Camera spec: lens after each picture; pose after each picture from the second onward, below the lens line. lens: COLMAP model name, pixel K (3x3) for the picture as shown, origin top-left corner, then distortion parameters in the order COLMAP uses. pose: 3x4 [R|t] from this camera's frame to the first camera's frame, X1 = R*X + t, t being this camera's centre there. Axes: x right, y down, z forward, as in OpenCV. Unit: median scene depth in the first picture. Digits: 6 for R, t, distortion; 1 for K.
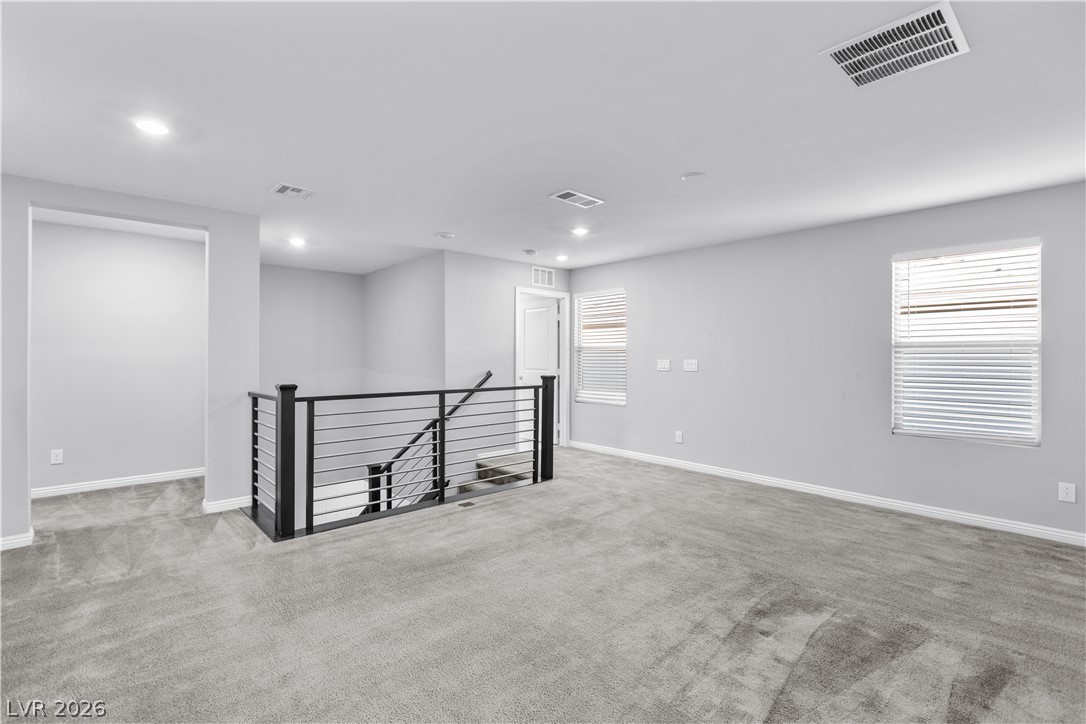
lens RADIAL K [[501.2, 0, 539.4], [0, 501.2, 354.7], [0, 0, 1]] dist [0.004668, -0.000512]
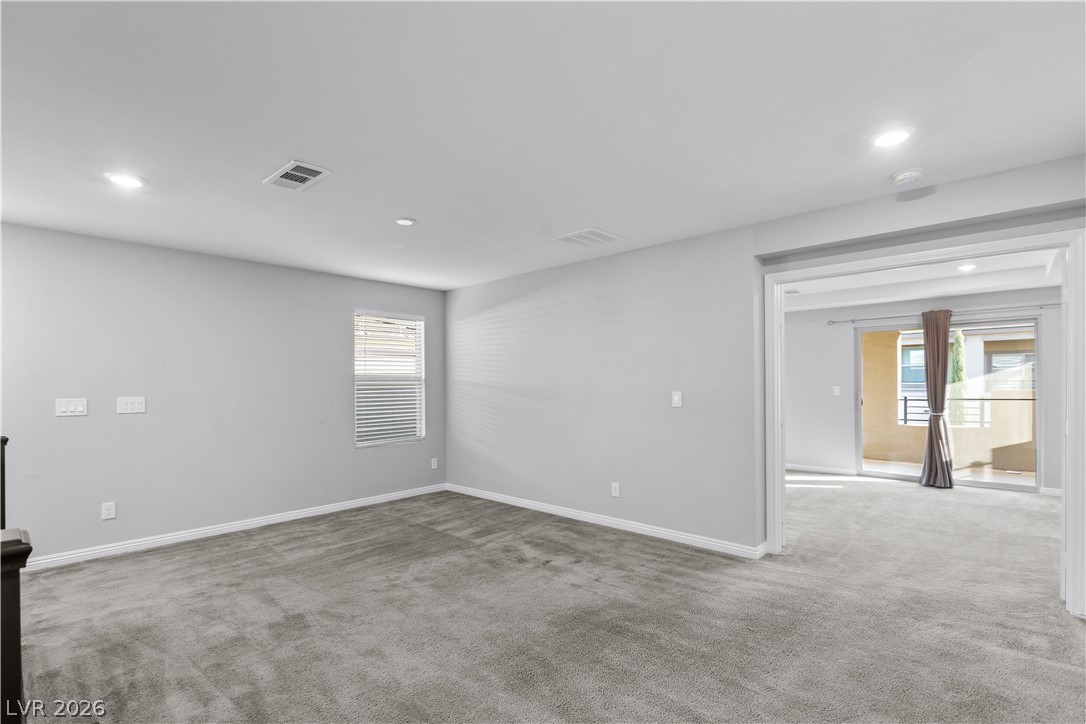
lens RADIAL K [[501.2, 0, 544.7], [0, 501.2, 387.6], [0, 0, 1]] dist [0.004668, -0.000512]
pose [[-0.090558, -0.010019, 0.995841, -0.572082], [0.005614, 0.999928, 0.010571, -0.009944], [-0.995875, 0.006548, -0.090495, 0.579249]]
